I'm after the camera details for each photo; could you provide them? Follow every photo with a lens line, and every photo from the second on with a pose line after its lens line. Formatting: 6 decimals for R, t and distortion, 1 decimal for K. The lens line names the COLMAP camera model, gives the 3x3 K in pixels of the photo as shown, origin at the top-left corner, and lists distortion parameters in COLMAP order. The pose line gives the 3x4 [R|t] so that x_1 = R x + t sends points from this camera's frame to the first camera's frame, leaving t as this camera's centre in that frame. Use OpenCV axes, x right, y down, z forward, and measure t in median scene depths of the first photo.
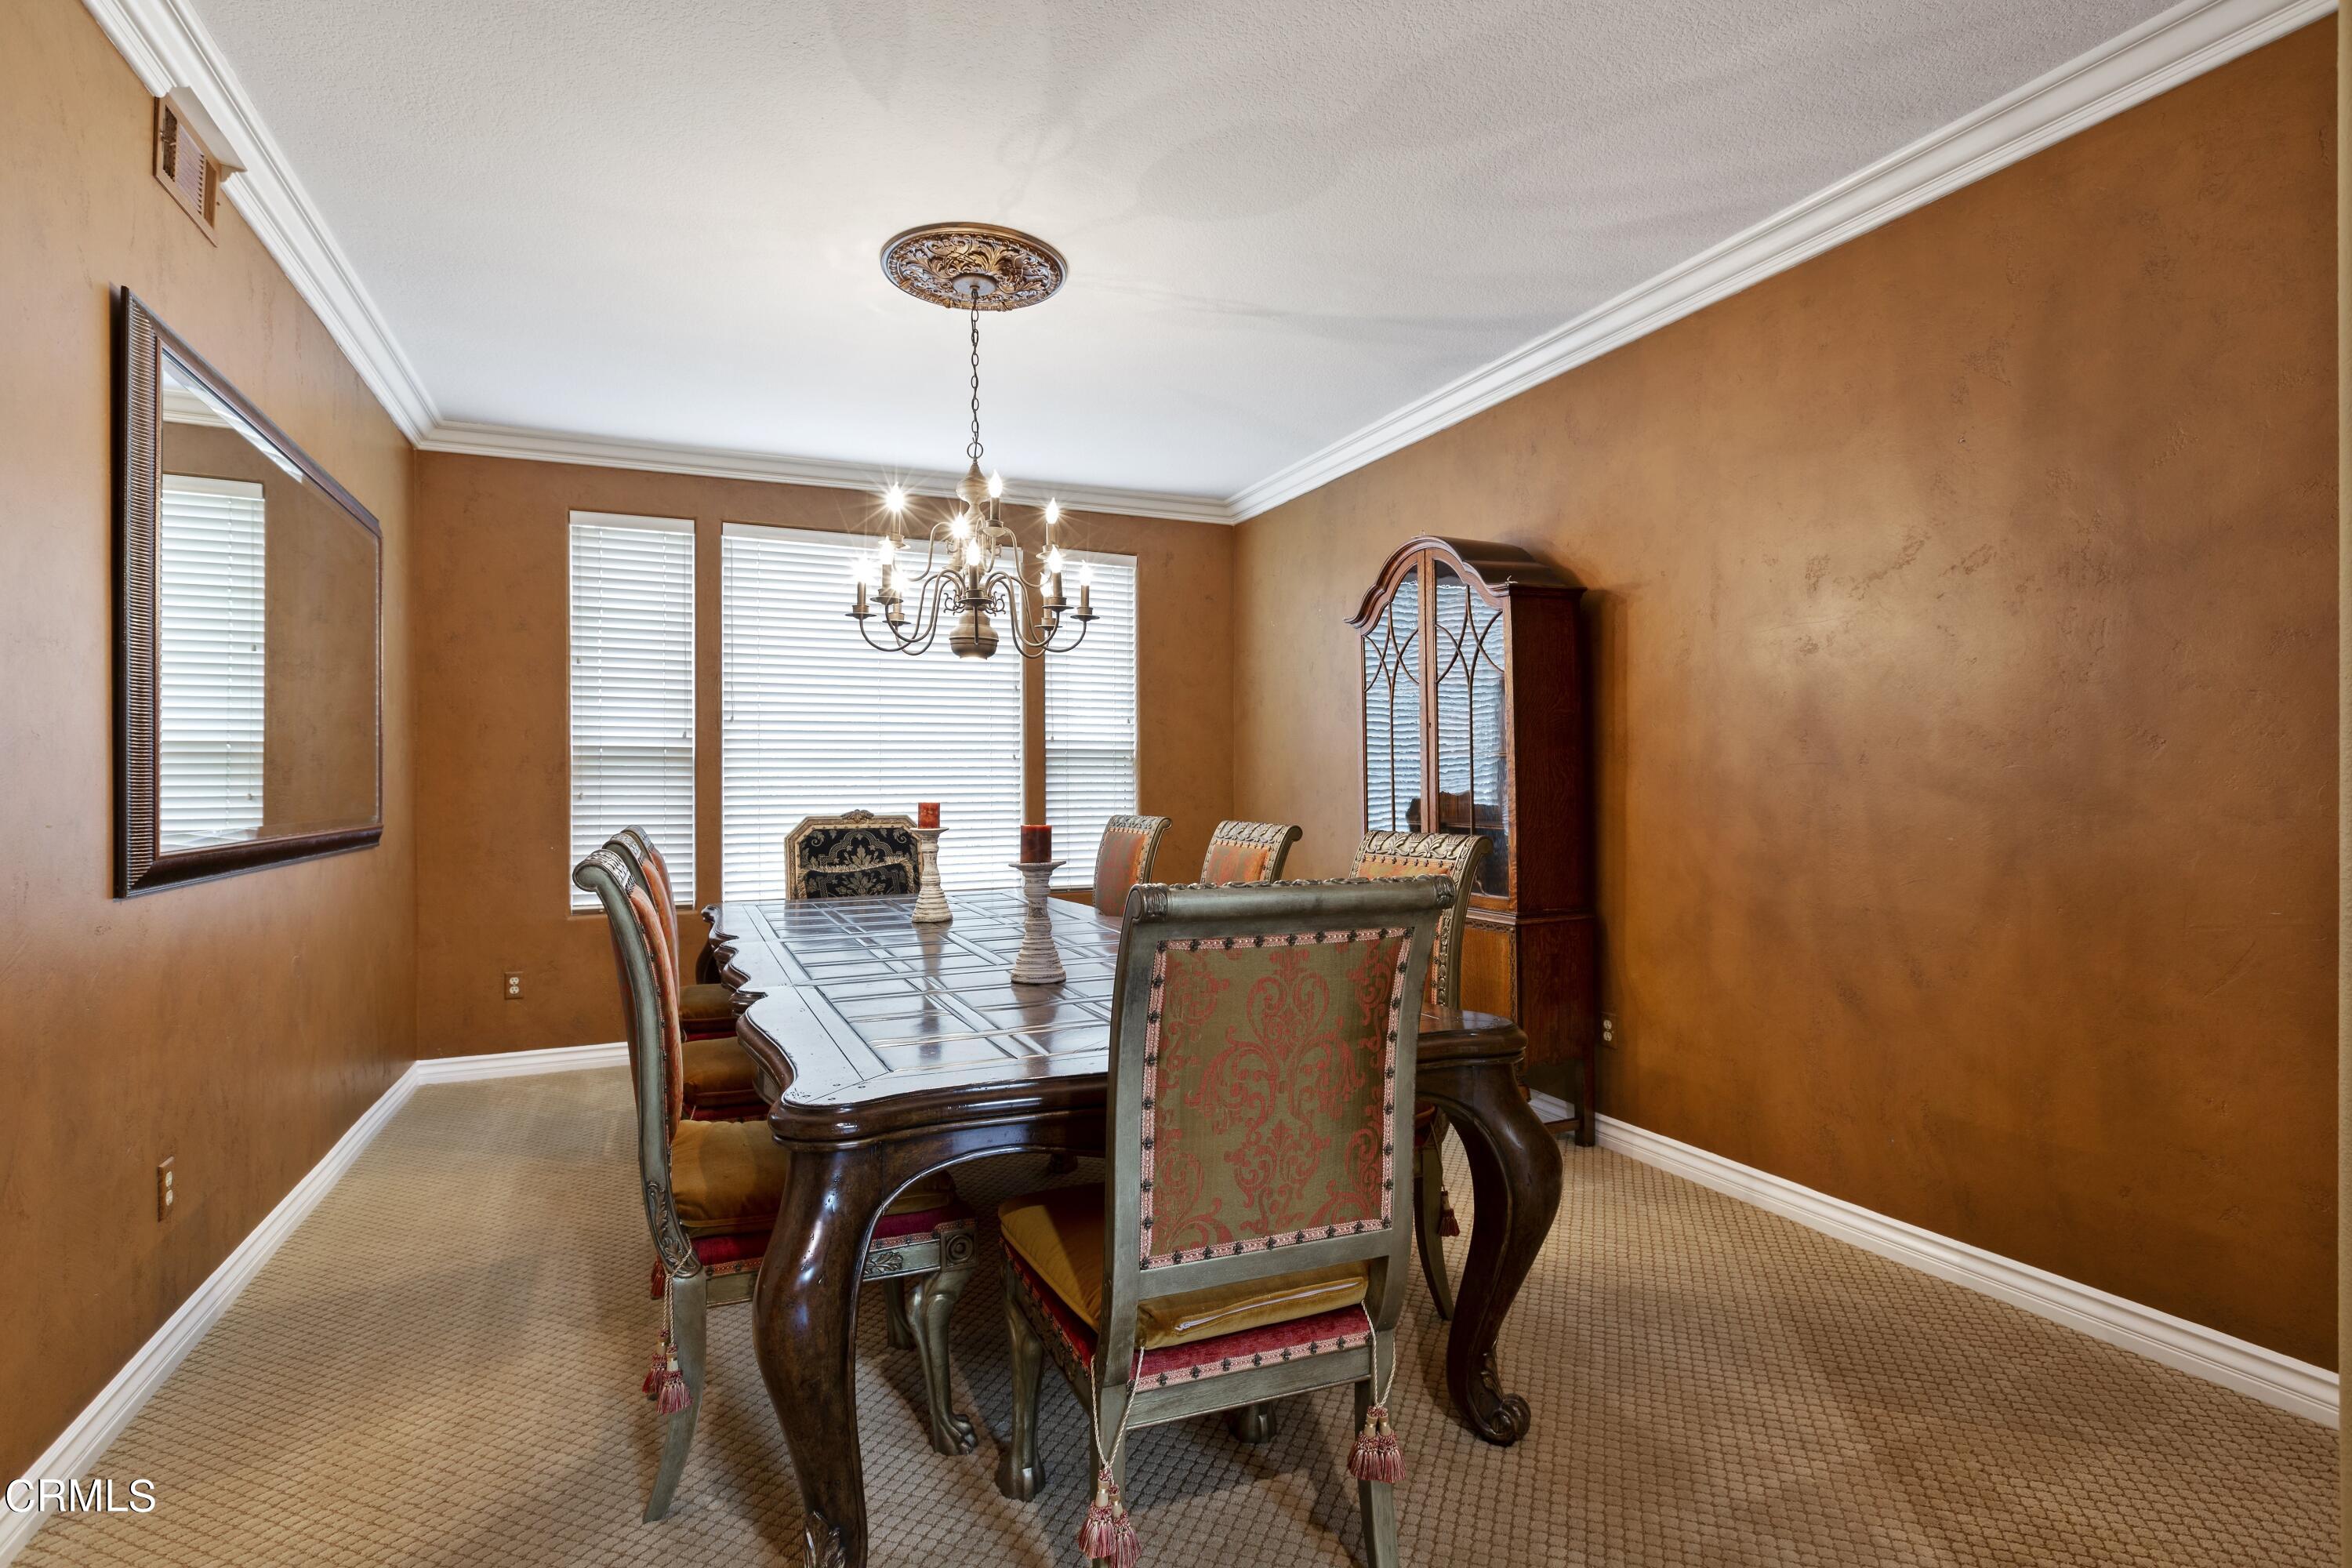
lens RADIAL K [[1148.2, 0, 1183.6], [0, 1148.2, 783.0], [0, 0, 1]] dist [-0.005421, -0.001429]
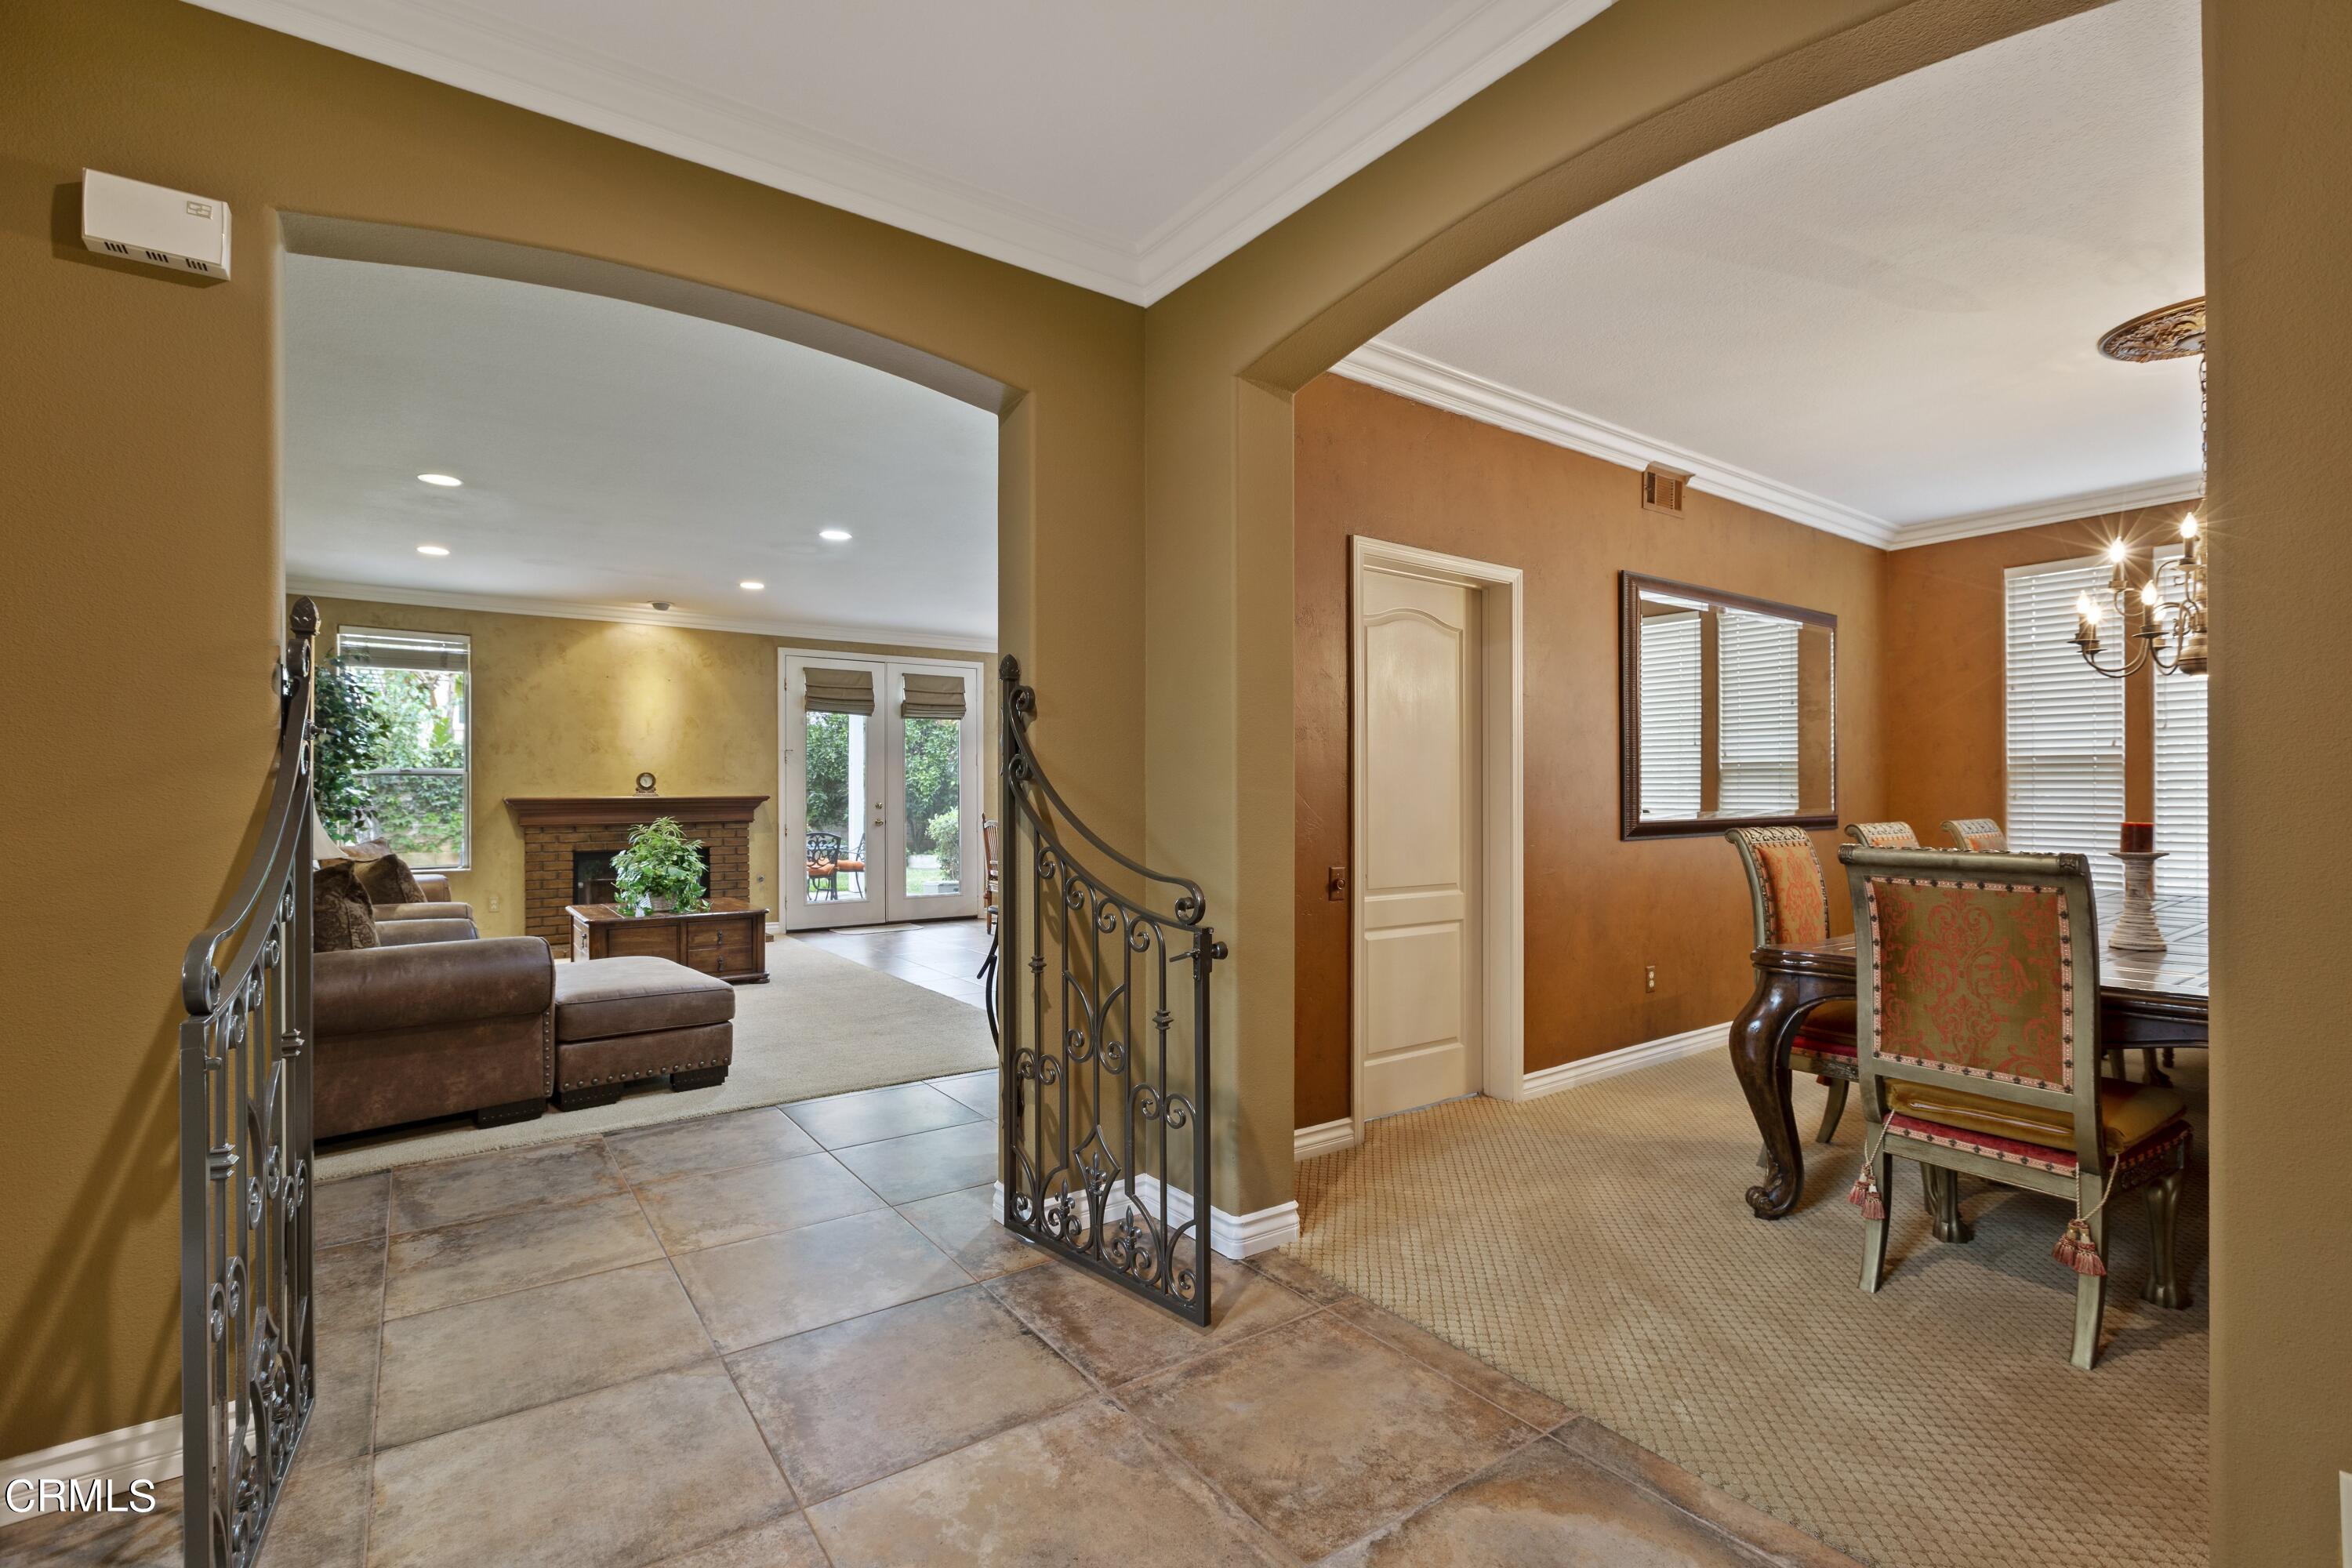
lens RADIAL K [[1069.8, 0, 1176.4], [0, 1069.8, 781.6], [0, 0, 1]] dist [-0.020461, 0.000928]
pose [[0.205131, -0.007704, -0.978704, 0.453137], [0.005625, 0.999962, -0.006692, -0.002699], [0.978718, -0.004133, 0.205166, -0.140326]]
